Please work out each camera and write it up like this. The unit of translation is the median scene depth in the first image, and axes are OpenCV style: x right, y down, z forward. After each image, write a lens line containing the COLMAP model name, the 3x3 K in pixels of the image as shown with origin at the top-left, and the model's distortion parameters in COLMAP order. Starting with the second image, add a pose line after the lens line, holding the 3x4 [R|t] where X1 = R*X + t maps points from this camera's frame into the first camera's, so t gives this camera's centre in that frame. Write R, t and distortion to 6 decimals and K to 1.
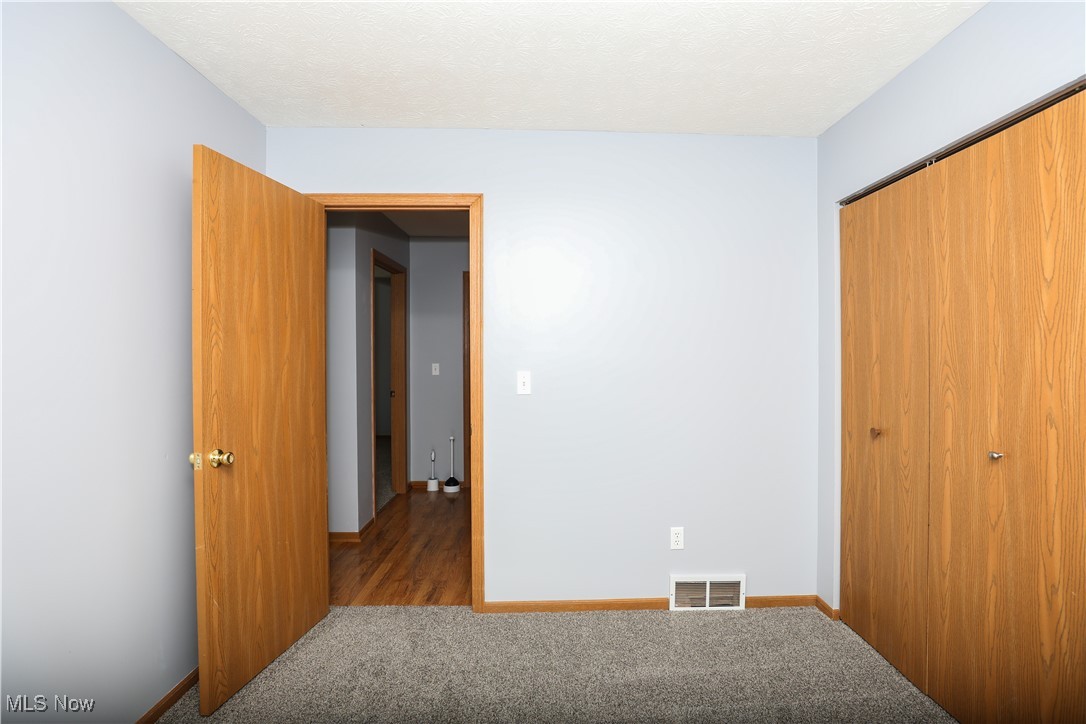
lens RADIAL K [[506.5, 0, 544.5], [0, 506.5, 361.1], [0, 0, 1]] dist [-0.032126, 0.006435]
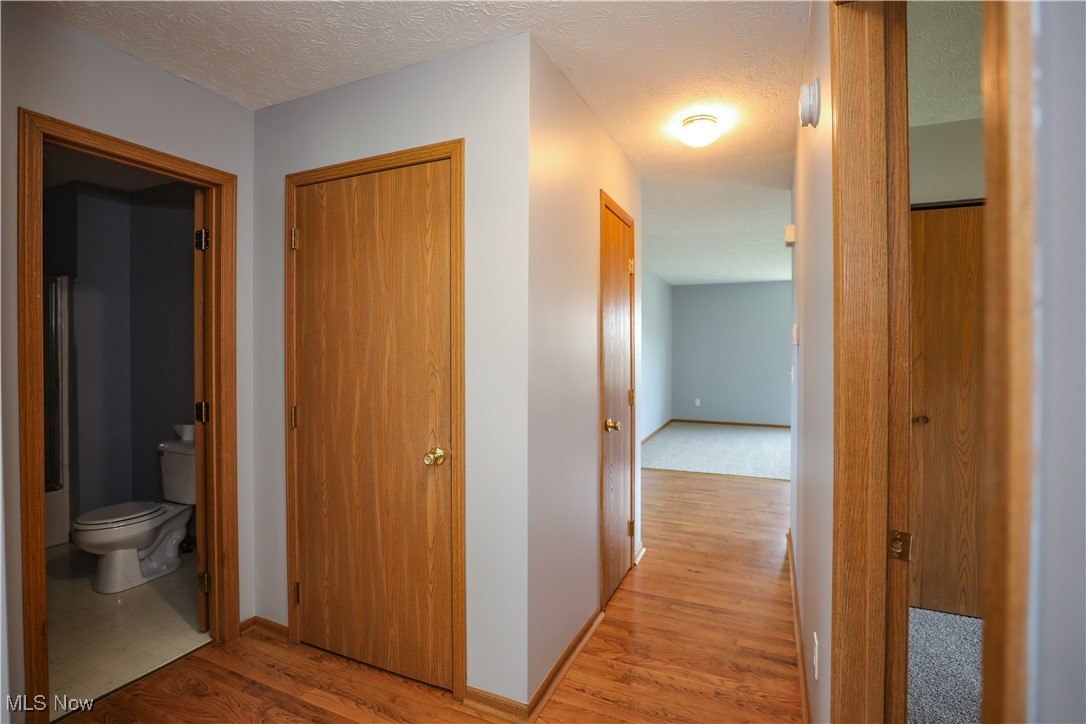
lens RADIAL K [[506.5, 0, 540.0], [0, 506.5, 357.4], [0, 0, 1]] dist [-0.032126, 0.006435]
pose [[0.411820, -0.000467, 0.911265, -0.953340], [0.001513, 0.999999, -0.000171, -0.001765], [-0.911264, 0.001449, 0.411821, 1.697821]]
